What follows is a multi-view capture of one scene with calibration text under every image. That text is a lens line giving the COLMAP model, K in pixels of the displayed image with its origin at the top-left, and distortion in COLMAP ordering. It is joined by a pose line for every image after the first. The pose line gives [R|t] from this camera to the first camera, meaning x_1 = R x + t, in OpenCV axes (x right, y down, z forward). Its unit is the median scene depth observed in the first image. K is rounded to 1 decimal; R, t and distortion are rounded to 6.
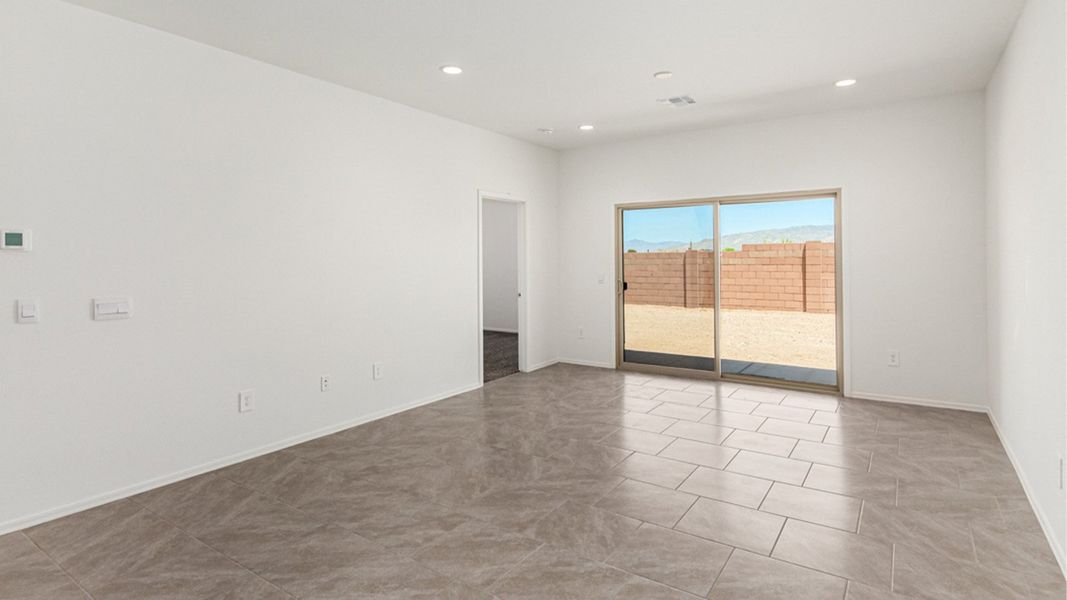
lens RADIAL K [[541.9, 0, 533.9], [0, 541.9, 291.6], [0, 0, 1]] dist [0.016899, 0.001947]
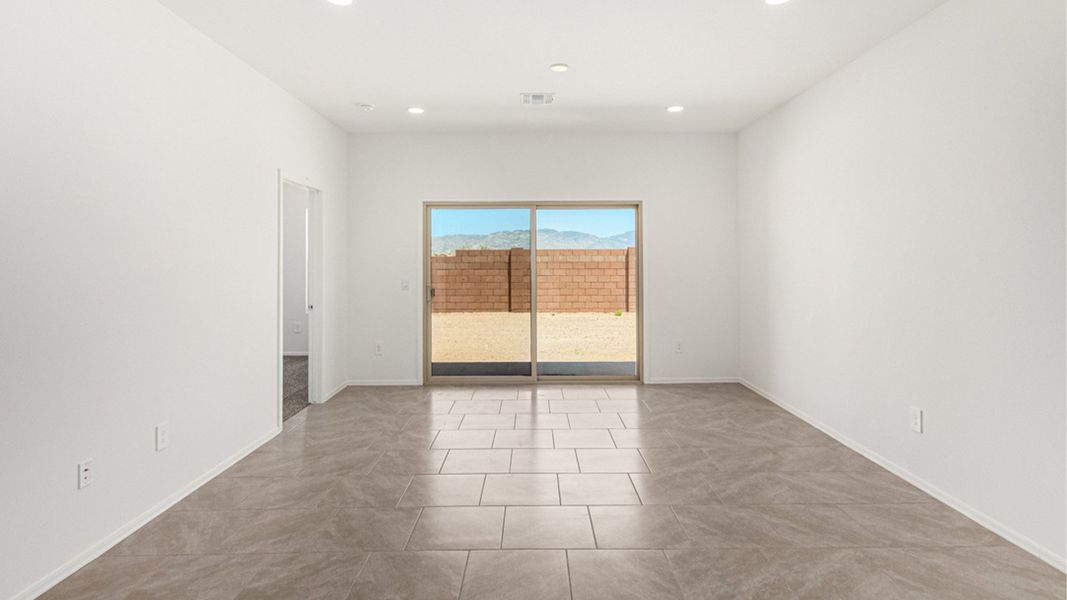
lens RADIAL K [[541.9, 0, 531.5], [0, 541.9, 289.9], [0, 0, 1]] dist [0.016899, 0.001947]
pose [[0.820130, -0.024917, 0.571634, -0.211946], [0.032069, 0.999483, -0.002444, -0.007264], [-0.571278, 0.020336, 0.820505, 0.159208]]
